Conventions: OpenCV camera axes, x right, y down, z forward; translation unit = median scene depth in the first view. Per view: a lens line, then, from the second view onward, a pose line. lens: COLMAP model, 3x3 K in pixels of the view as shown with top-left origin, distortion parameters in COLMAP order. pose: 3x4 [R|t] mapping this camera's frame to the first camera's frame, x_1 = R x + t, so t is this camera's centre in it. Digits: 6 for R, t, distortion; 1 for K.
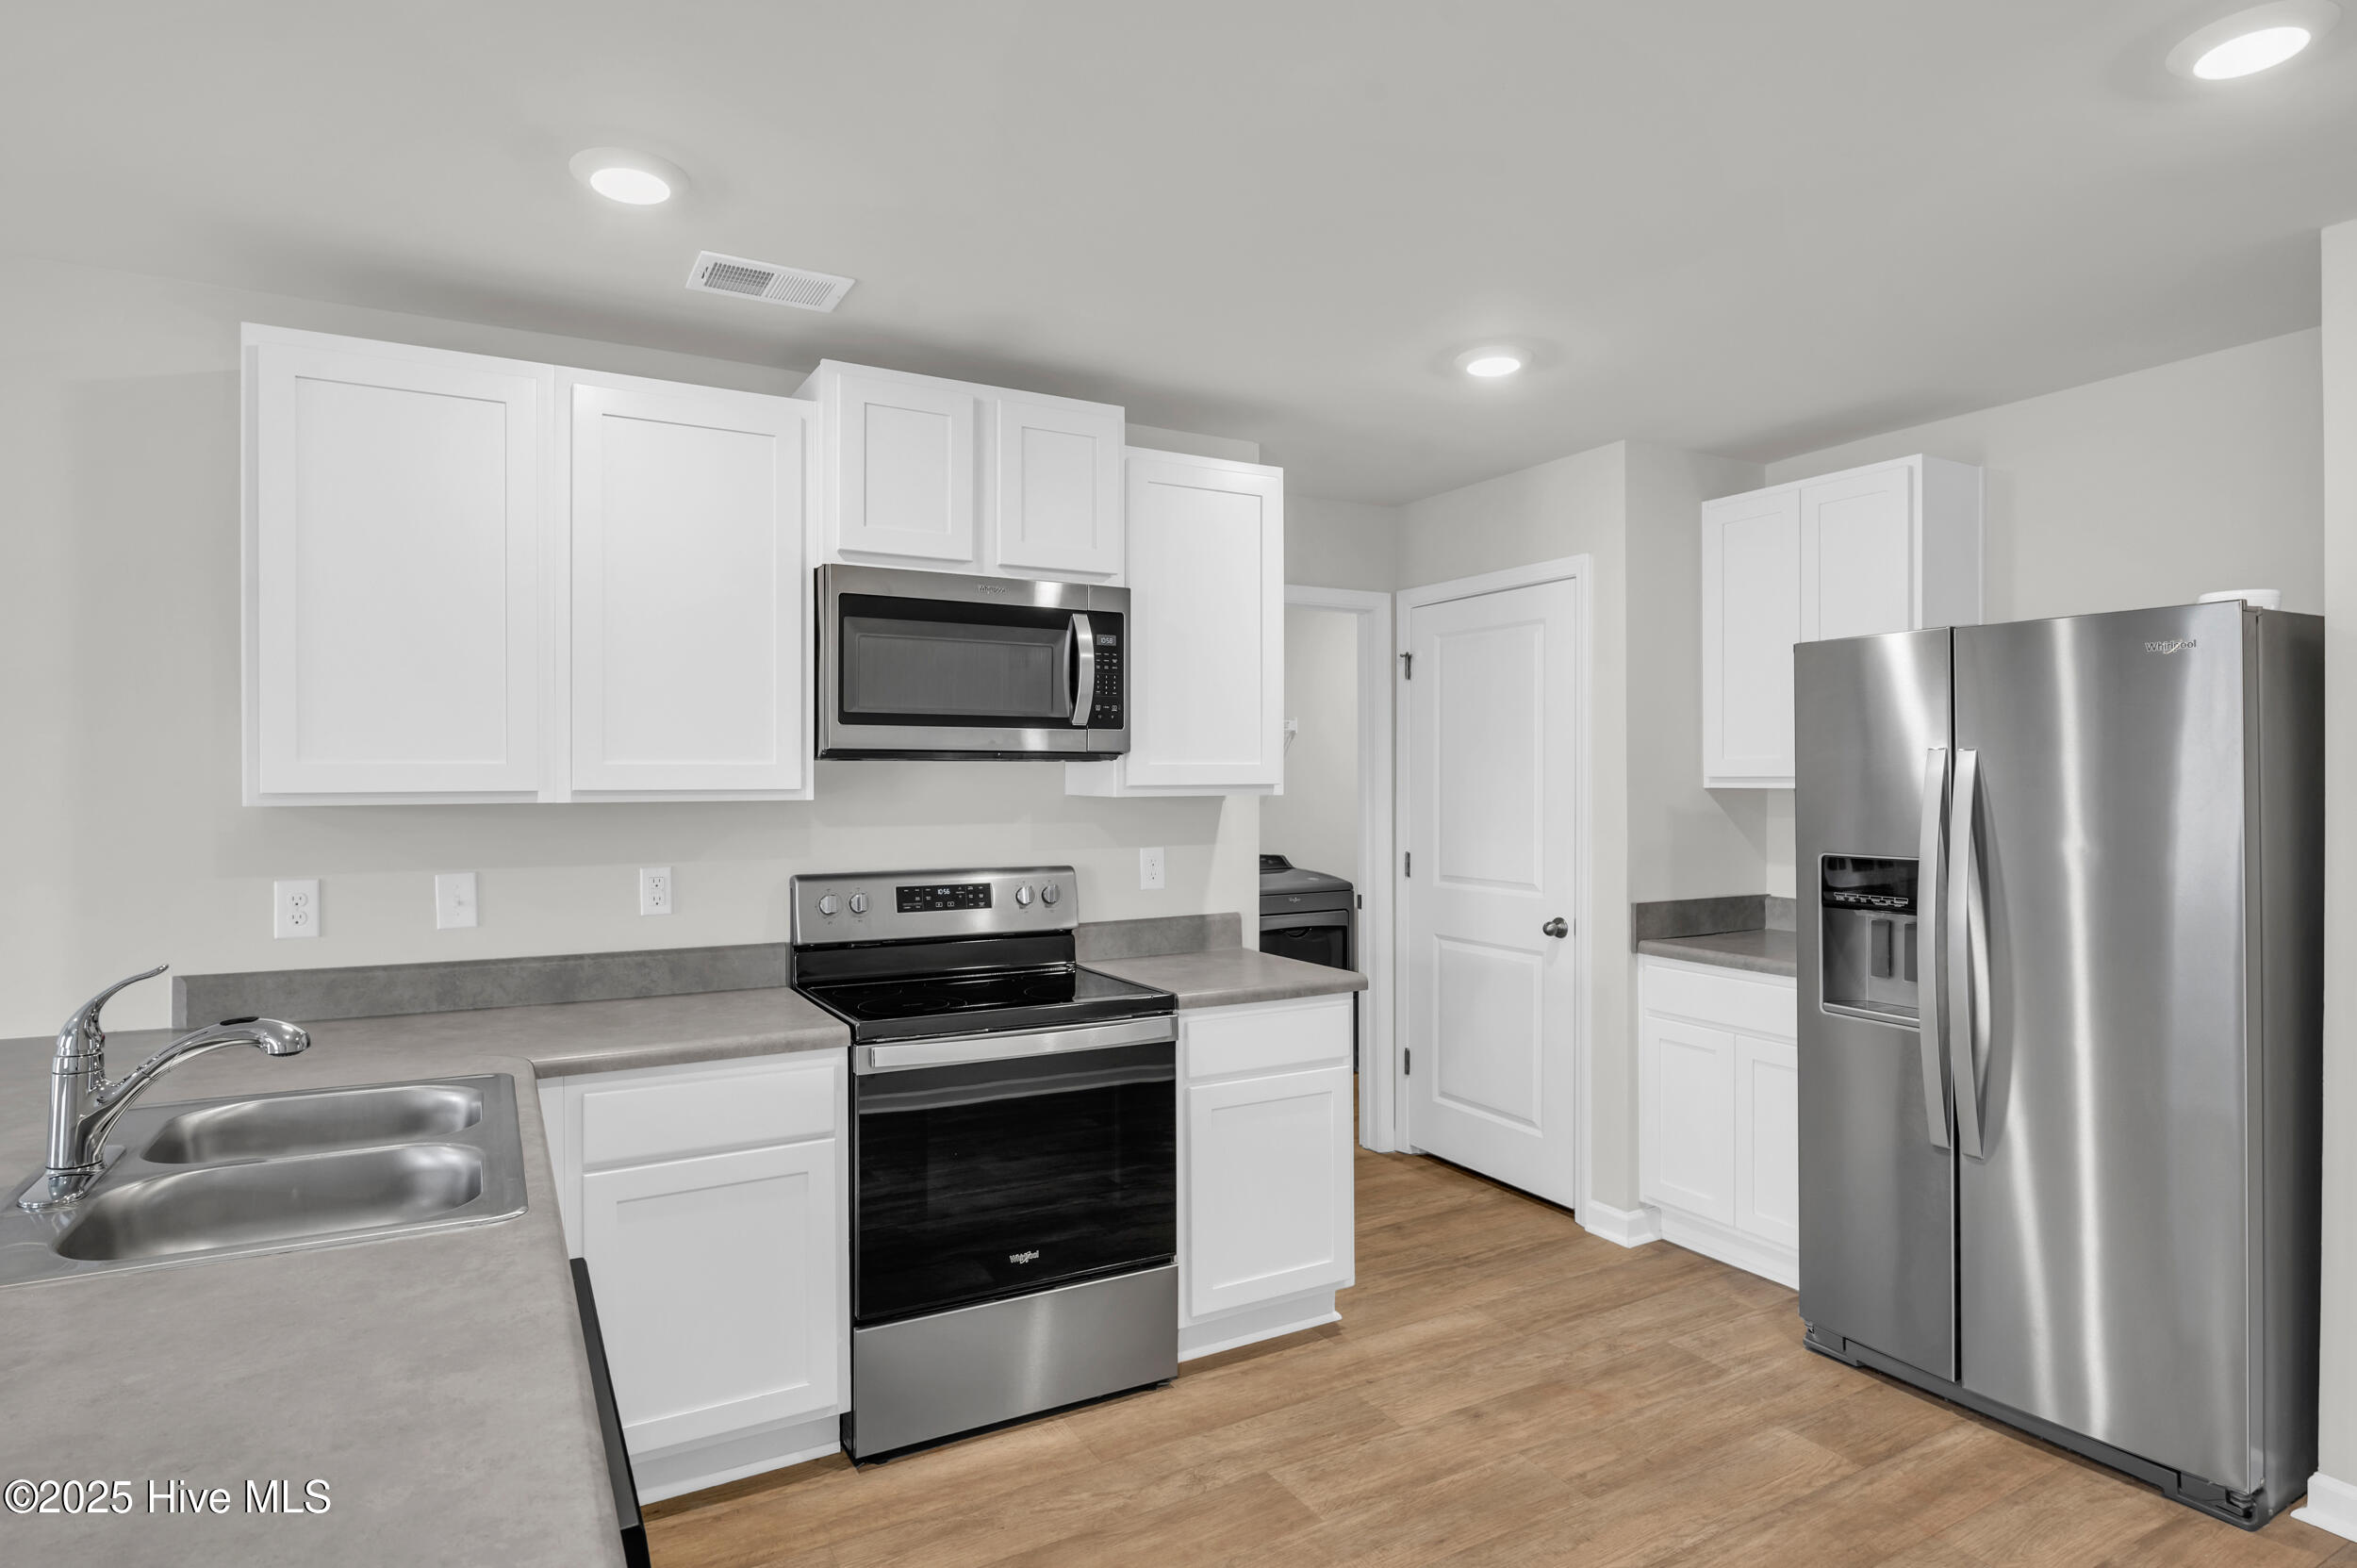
lens RADIAL K [[1252.1, 0, 1176.8], [0, 1252.1, 782.7], [0, 0, 1]] dist [-0.008383, 0.002034]
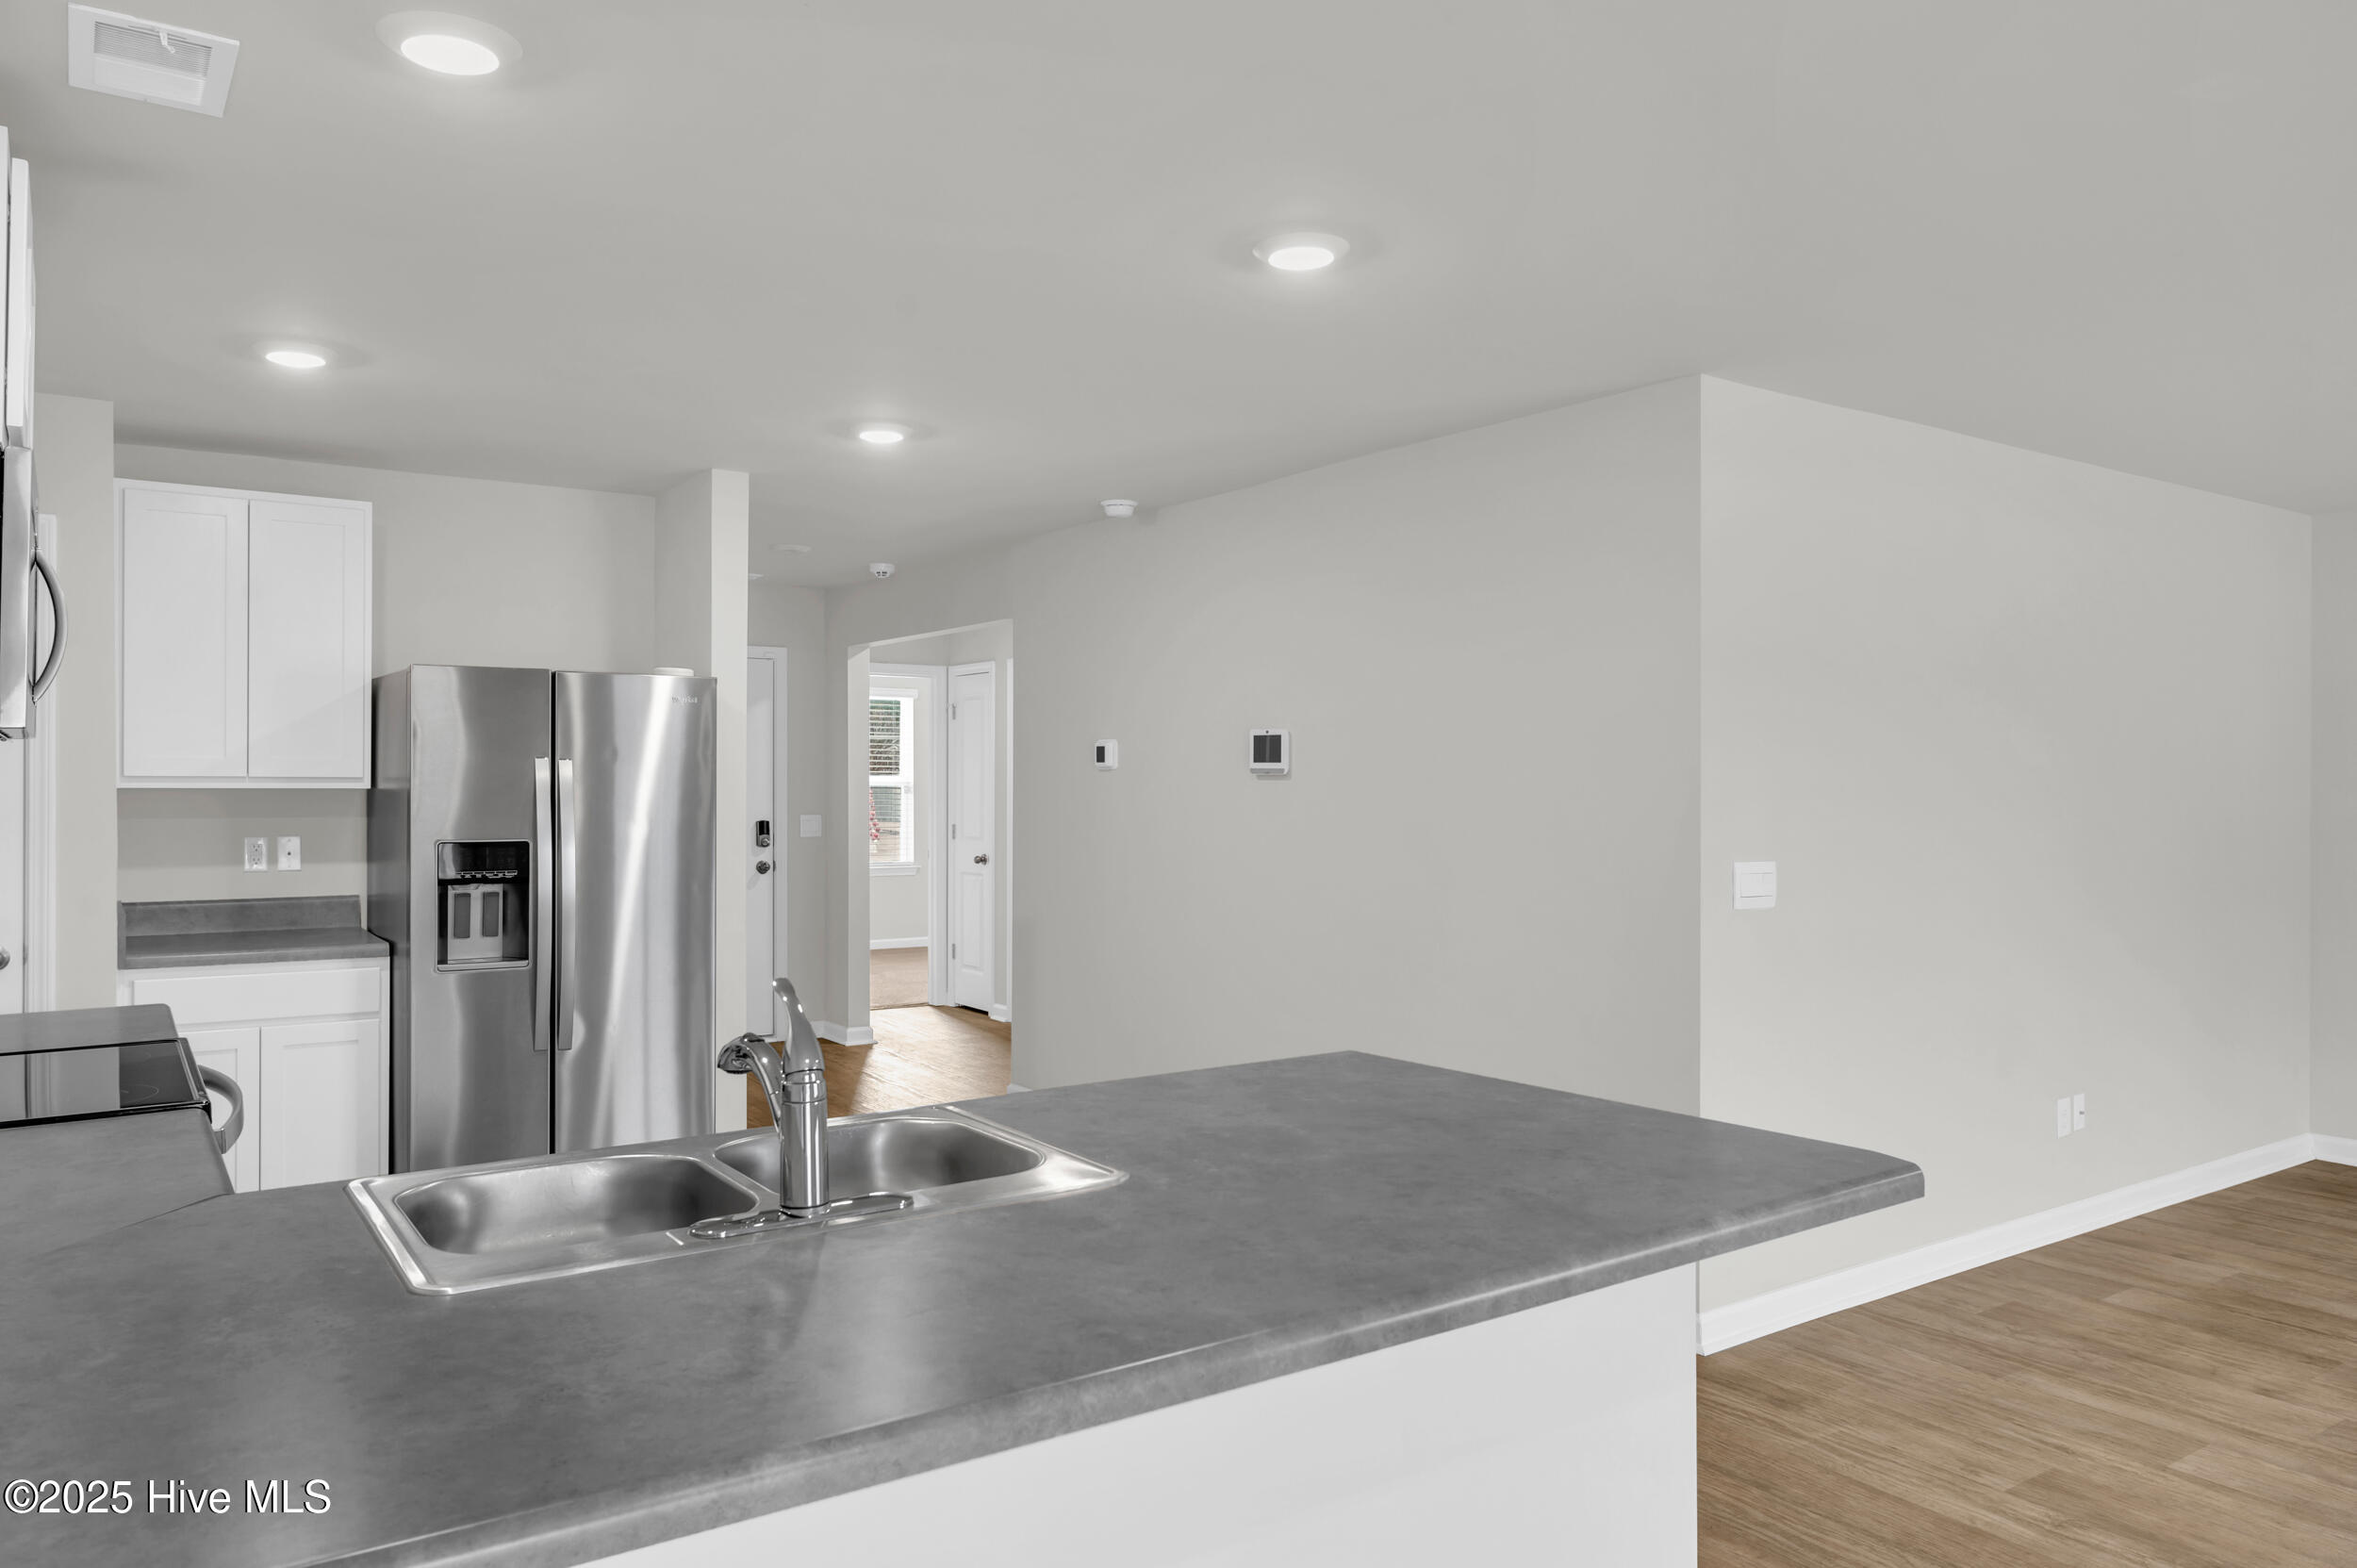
lens RADIAL K [[1576.7, 0, 1178.0], [0, 1576.7, 777.2], [0, 0, 1]] dist [-0.002640, 0.000182]
pose [[-0.097925, 0.005874, 0.995176, -1.062663], [-0.004759, 0.999968, -0.006371, 0.001121], [-0.995182, -0.005360, -0.097894, 0.438582]]
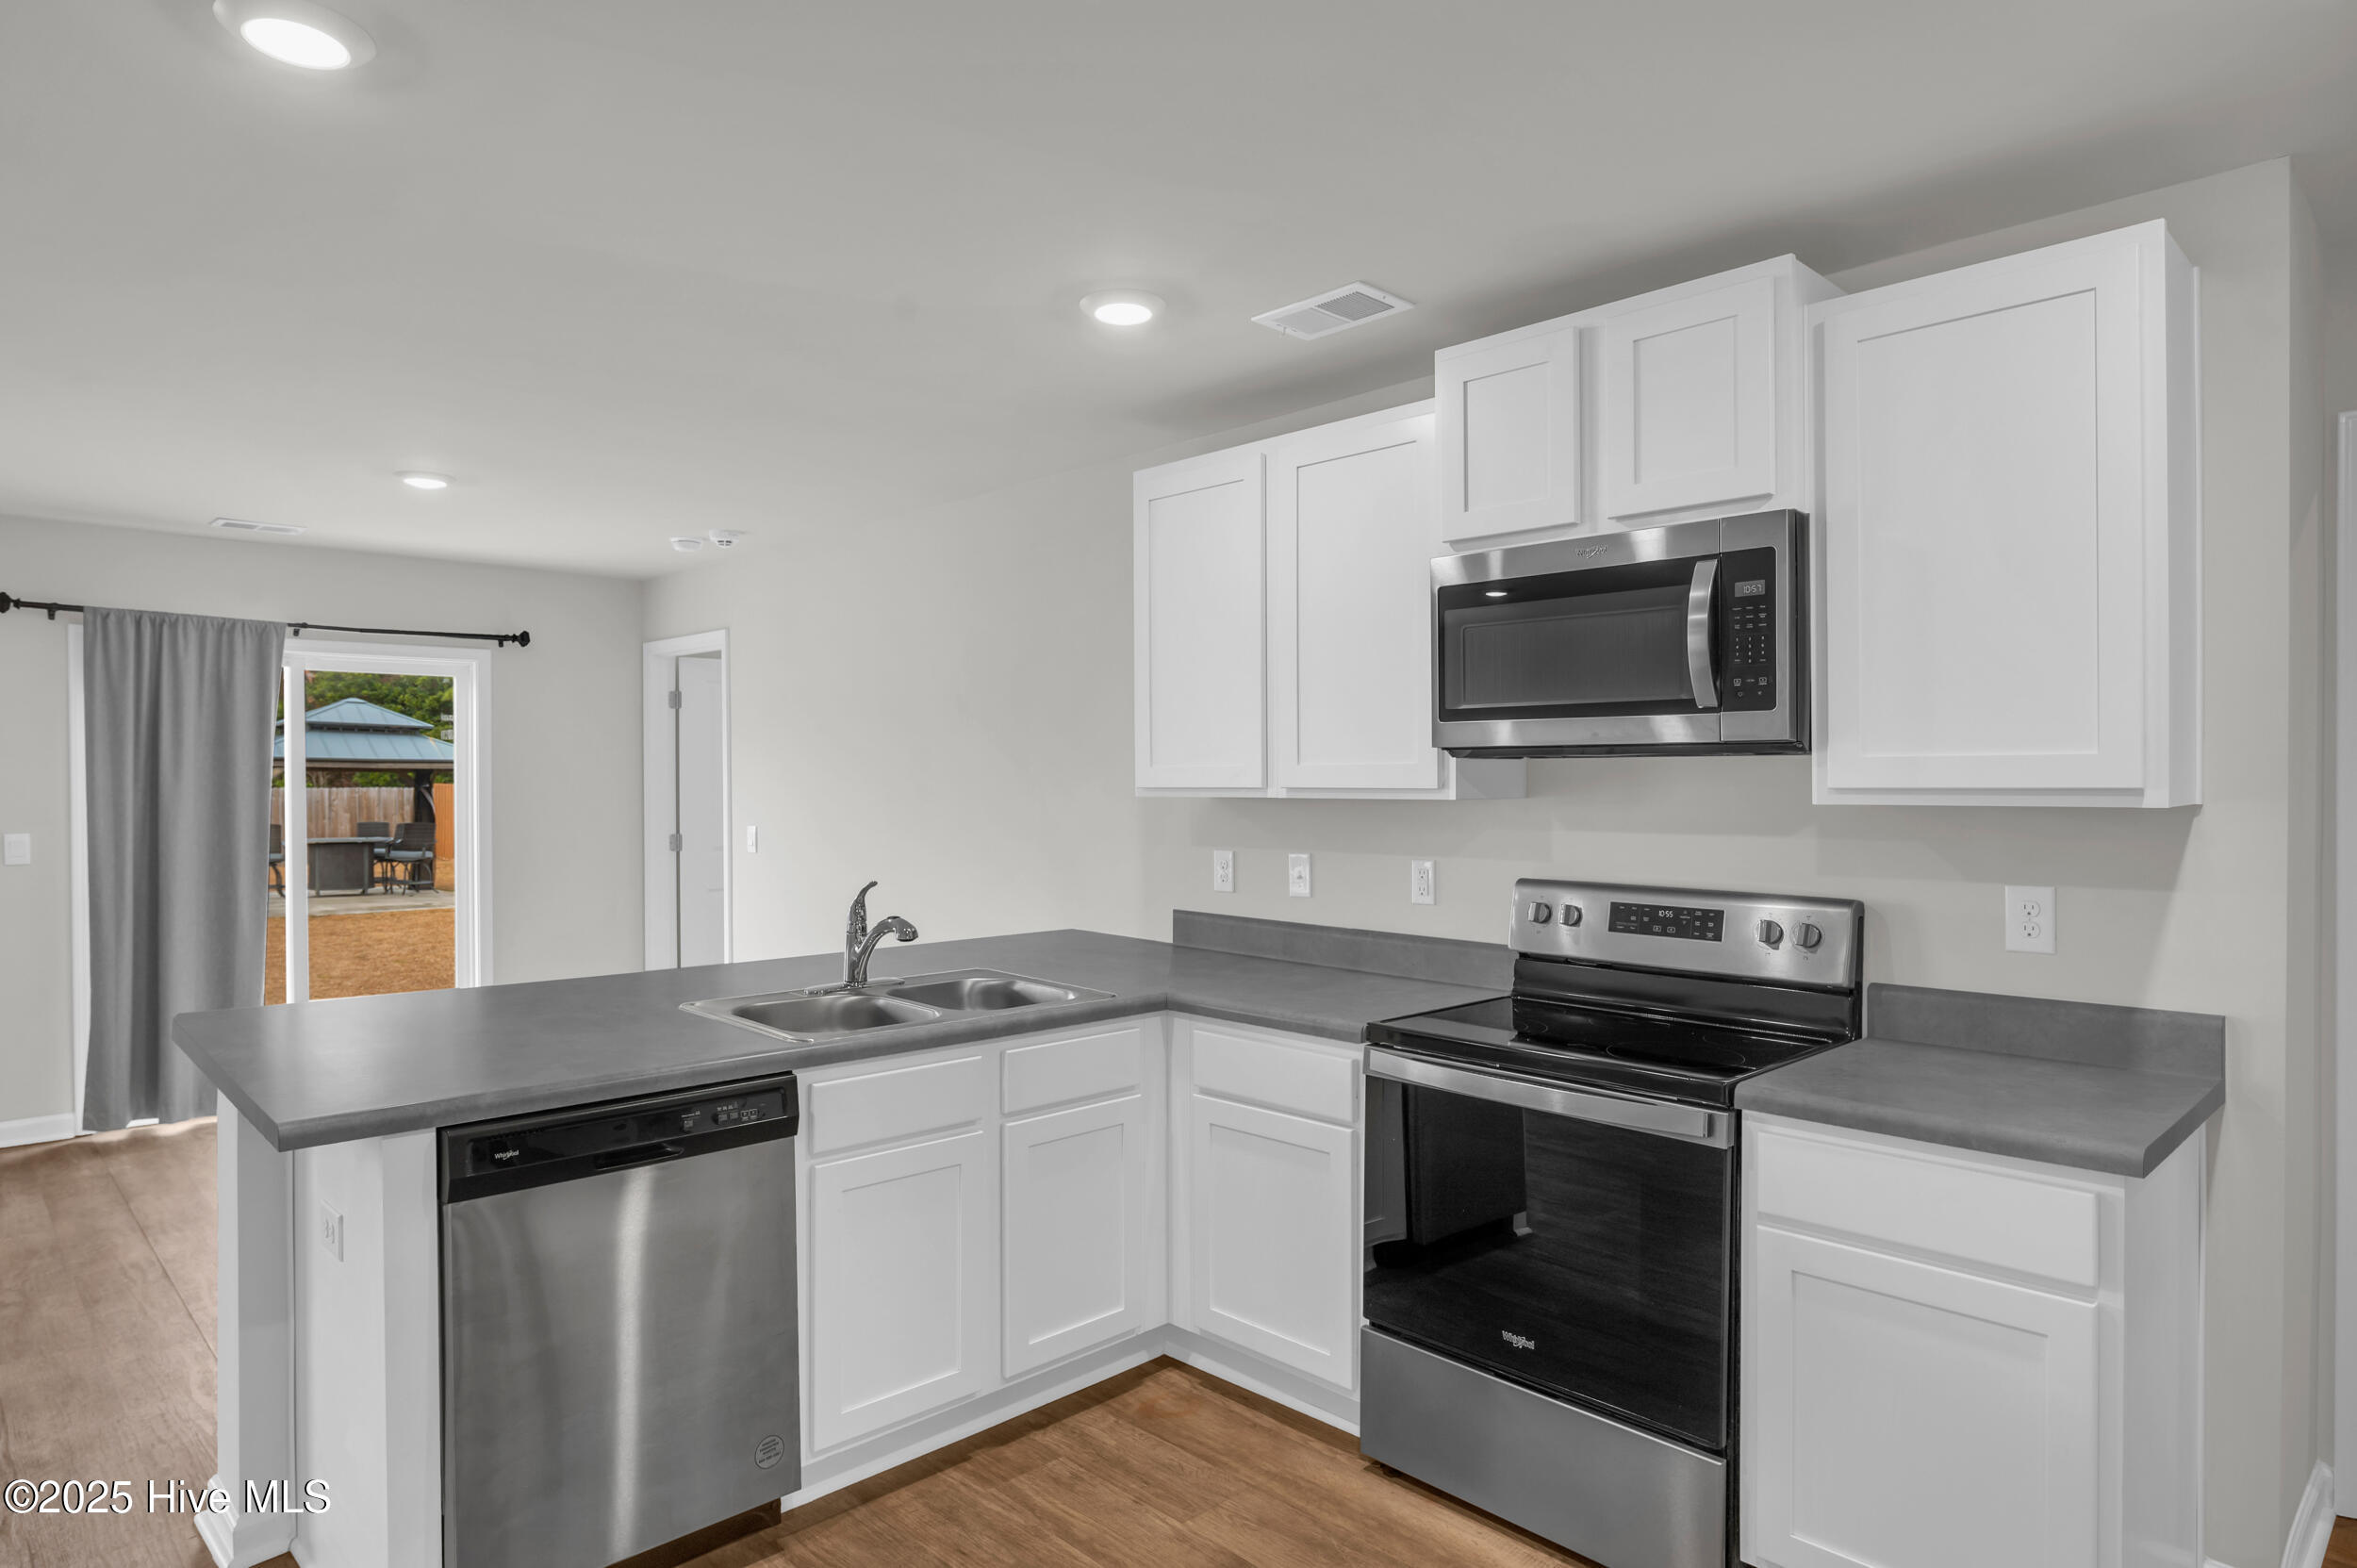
lens RADIAL K [[1345.3, 0, 1174.3], [0, 1345.3, 798.7], [0, 0, 1]] dist [0.018869, 0.000804]
pose [[0.256762, 0.018125, -0.966305, 0.634915], [-0.000842, 0.999828, 0.018530, -0.006179], [0.966474, -0.003944, 0.256733, 0.486823]]
